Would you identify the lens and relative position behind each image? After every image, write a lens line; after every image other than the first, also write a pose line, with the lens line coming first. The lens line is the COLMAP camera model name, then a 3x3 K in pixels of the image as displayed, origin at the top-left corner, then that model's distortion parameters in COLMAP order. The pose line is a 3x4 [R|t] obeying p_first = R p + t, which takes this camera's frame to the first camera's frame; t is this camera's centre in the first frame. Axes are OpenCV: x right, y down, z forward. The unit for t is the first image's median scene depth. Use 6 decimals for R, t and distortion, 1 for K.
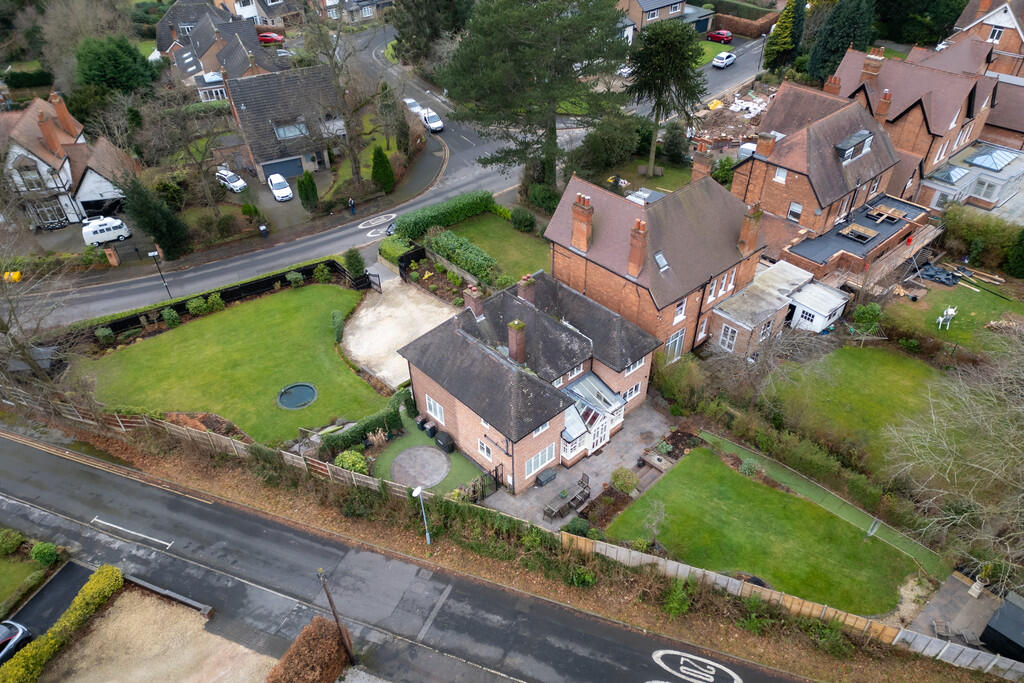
lens RADIAL K [[703.2, 0, 516.2], [0, 703.2, 391.2], [0, 0, 1]] dist [0.099527, -0.100714]
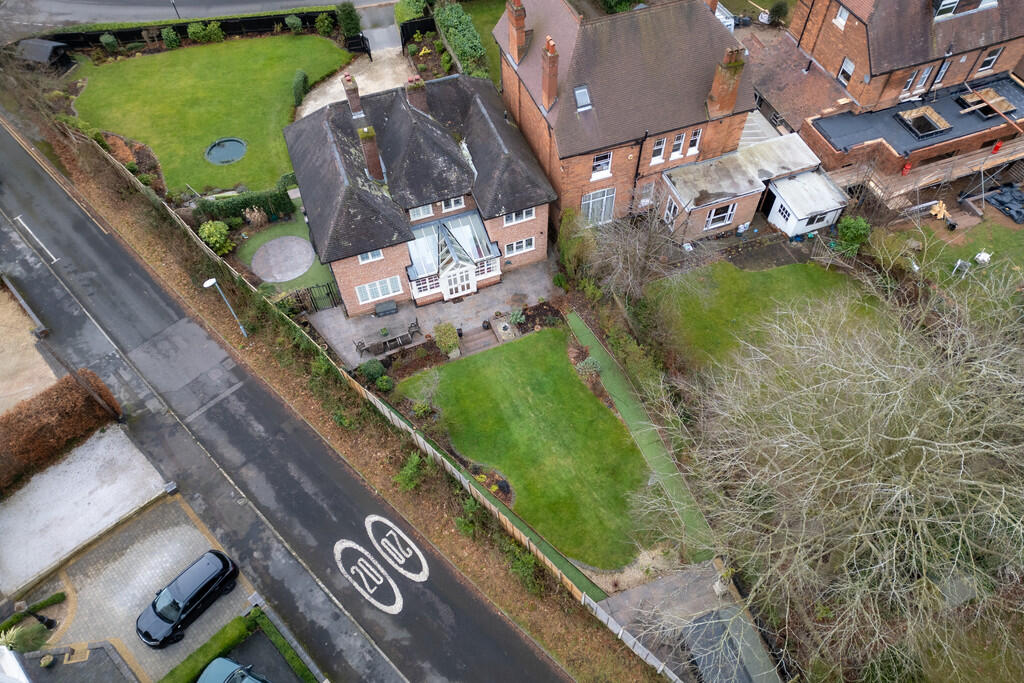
lens RADIAL K [[708.9, 0, 512.2], [0, 708.9, 345.1], [0, 0, 1]] dist [0.102041, -0.100674]
pose [[0.923801, 0.311173, -0.223076, 0.347276], [-0.251678, 0.932605, 0.258663, -0.097068], [0.288531, -0.182810, 0.939857, 0.131349]]
